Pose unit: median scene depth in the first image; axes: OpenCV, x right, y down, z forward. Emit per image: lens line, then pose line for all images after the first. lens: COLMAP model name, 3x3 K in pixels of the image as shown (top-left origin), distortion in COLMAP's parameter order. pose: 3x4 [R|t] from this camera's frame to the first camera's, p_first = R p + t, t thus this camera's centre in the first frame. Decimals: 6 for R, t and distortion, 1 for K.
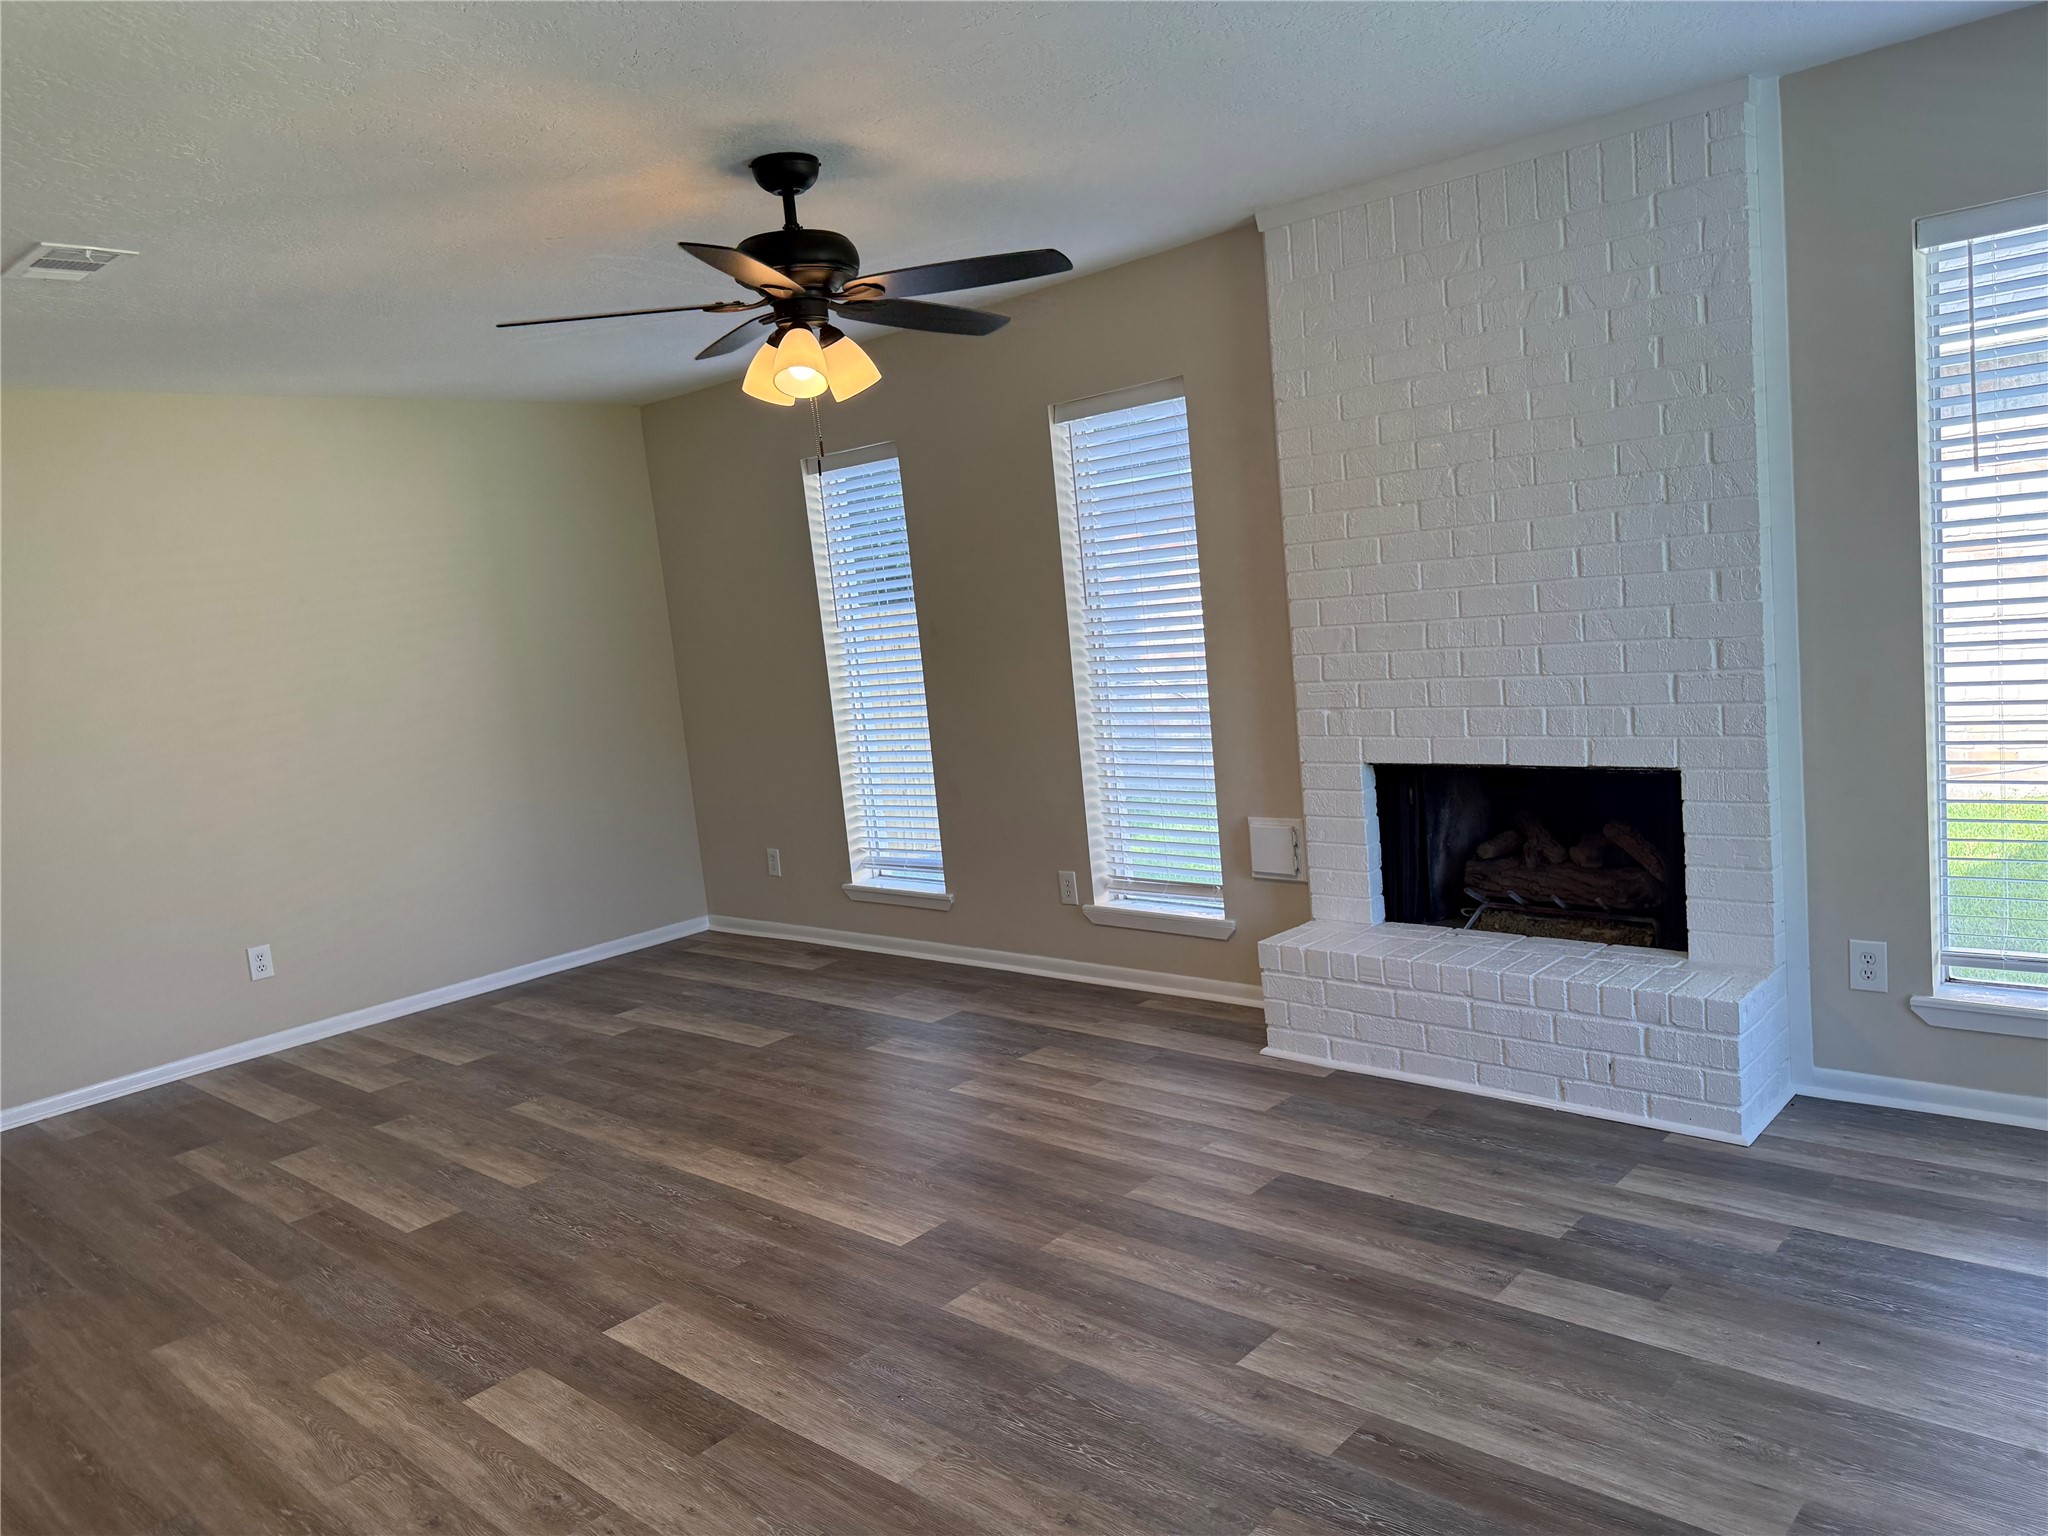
lens RADIAL K [[1428.1, 0, 1027.4], [0, 1428.1, 774.8], [0, 0, 1]] dist [0.124403, -0.212689]
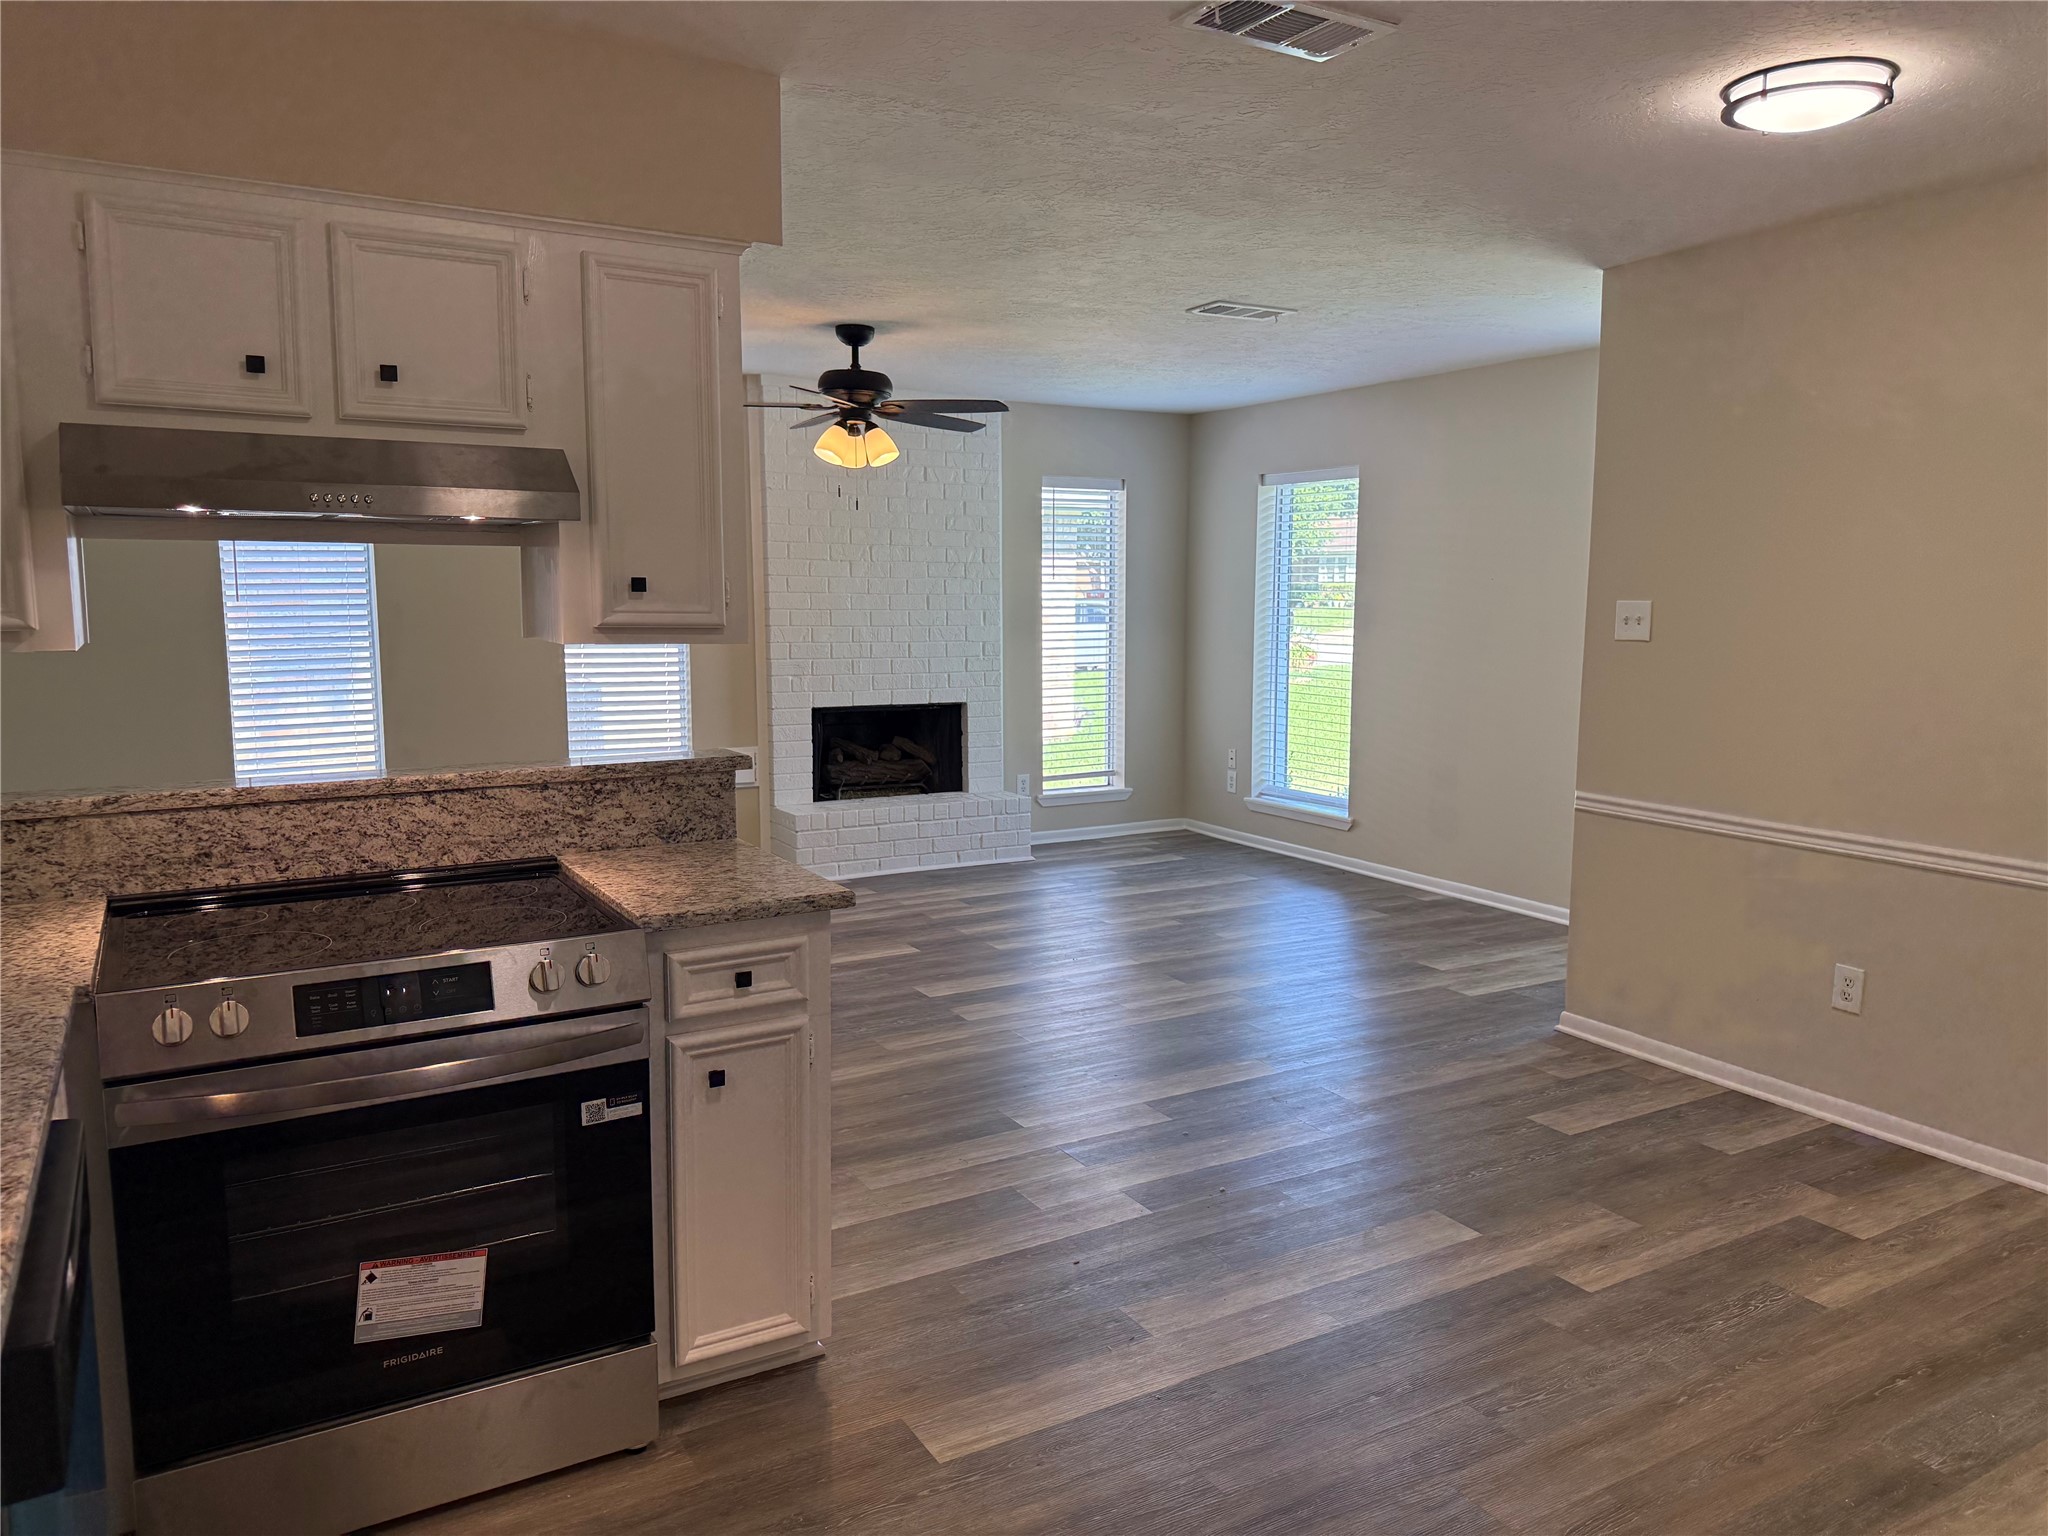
lens RADIAL K [[1413.1, 0, 1026.4], [0, 1413.1, 758.5], [0, 0, 1]] dist [0.111213, -0.201339]
pose [[0.297215, -0.017773, 0.954645, -1.445398], [0.090206, 0.995877, -0.009543, 0.100876], [-0.950540, 0.088952, 0.297593, 0.286671]]
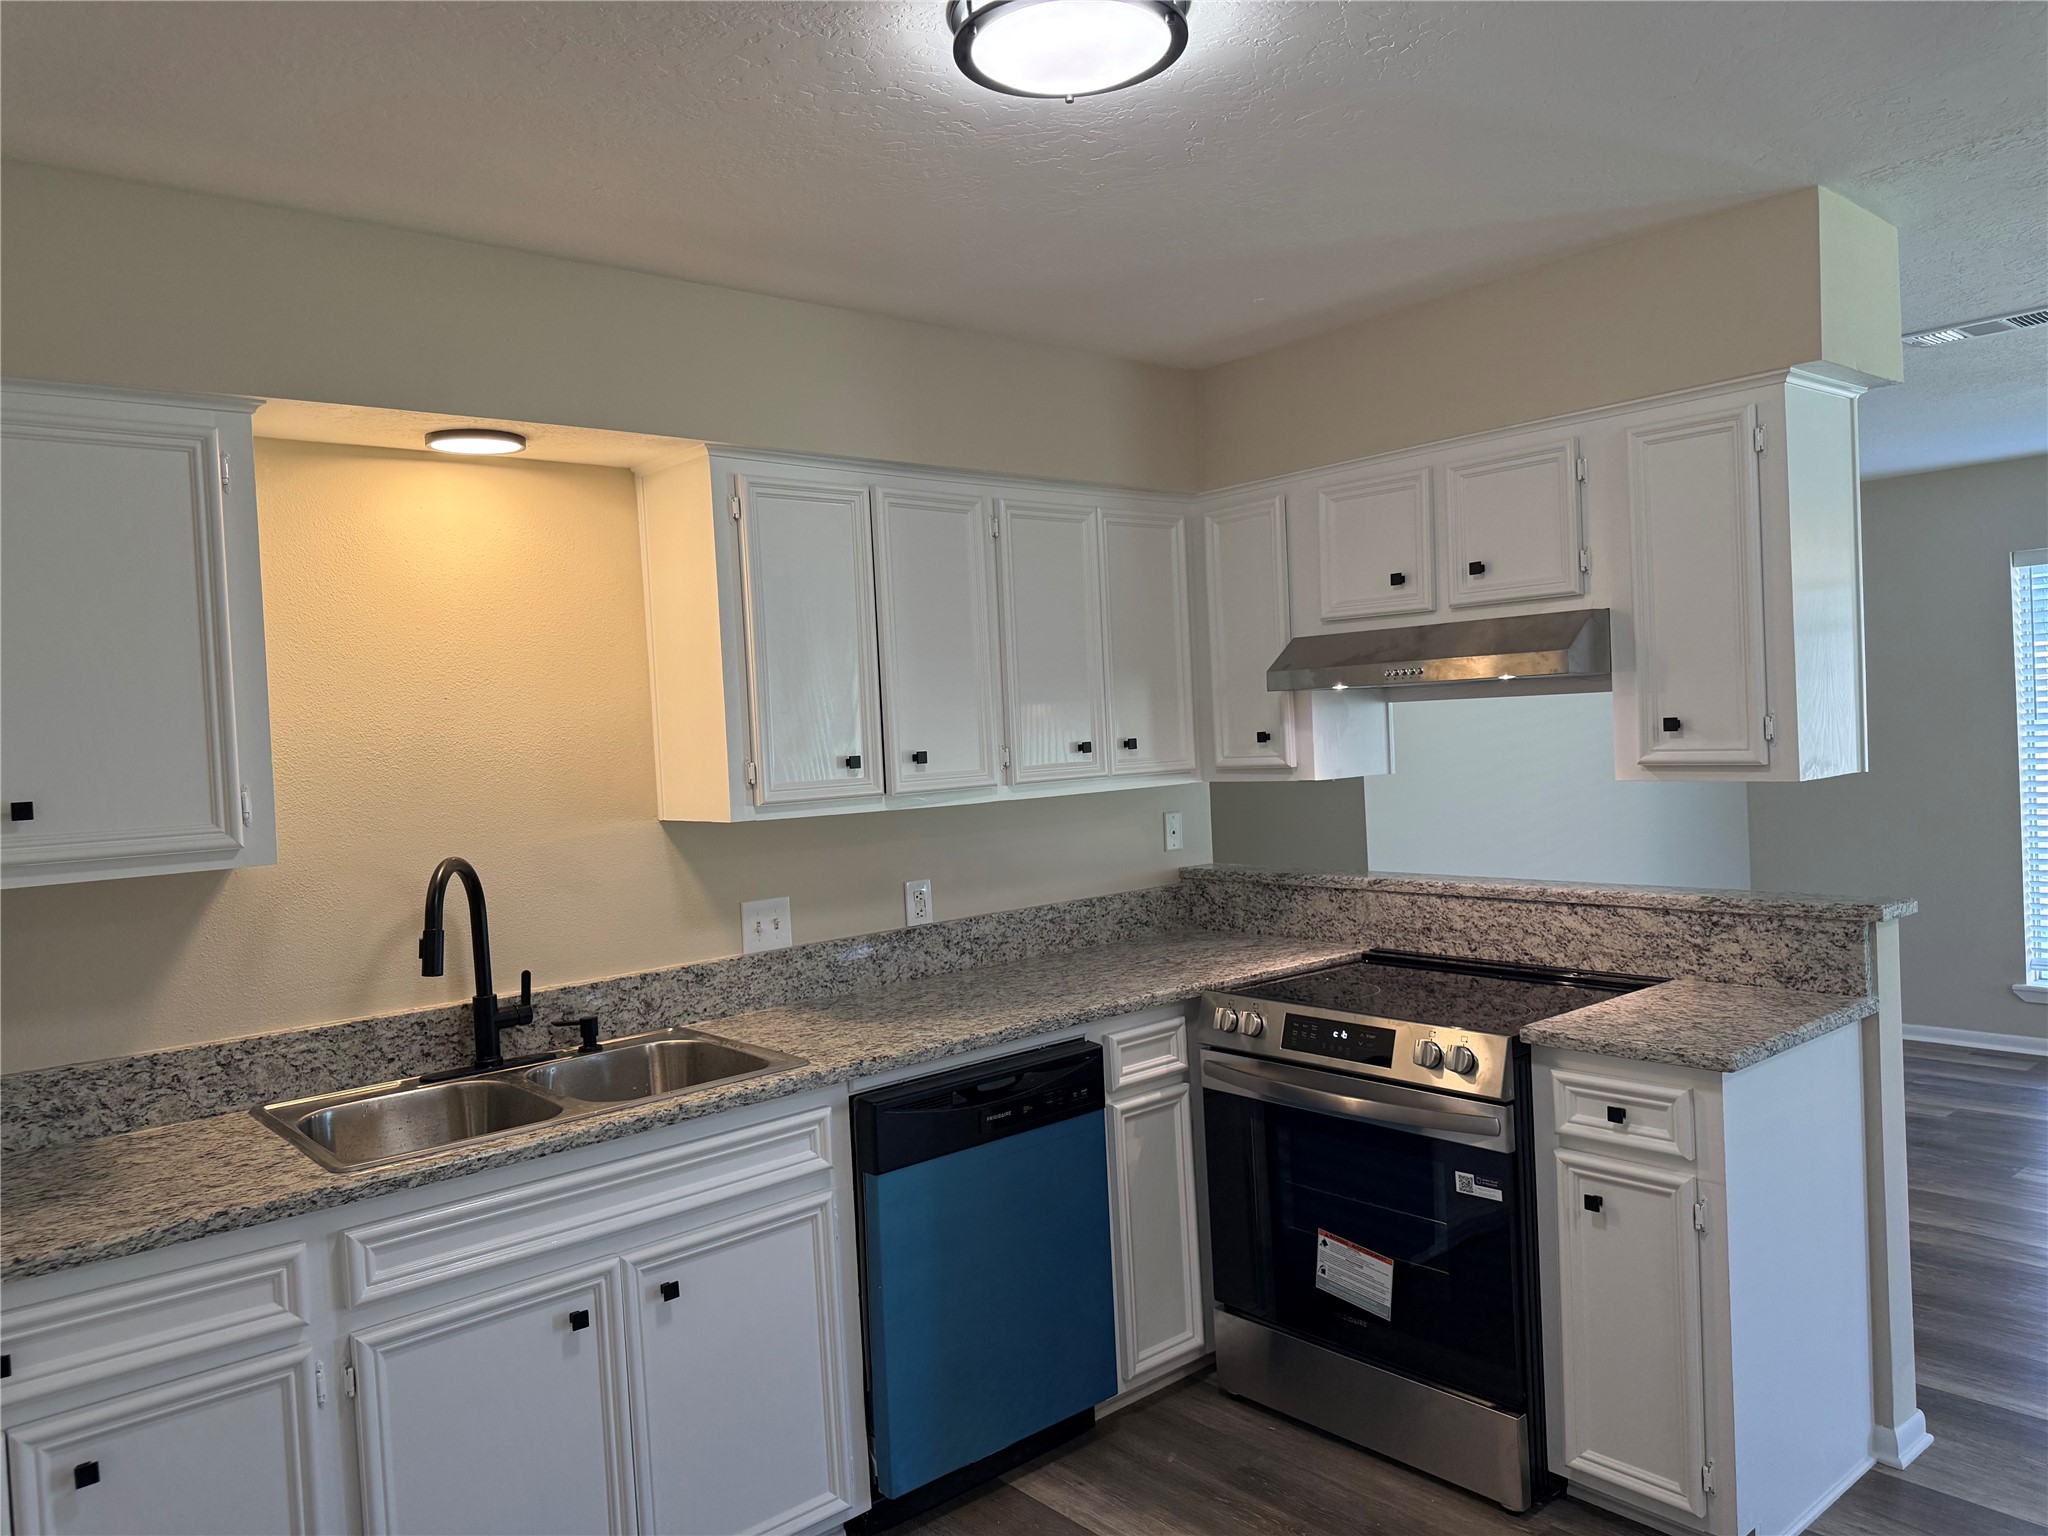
lens RADIAL K [[1413.1, 0, 1026.4], [0, 1413.1, 758.5], [0, 0, 1]] dist [0.111213, -0.201339]
pose [[0.991849, 0.056659, -0.114127, -1.071400], [-0.068075, 0.992780, -0.098756, 0.103876], [0.107707, 0.105721, 0.988546, -0.090447]]
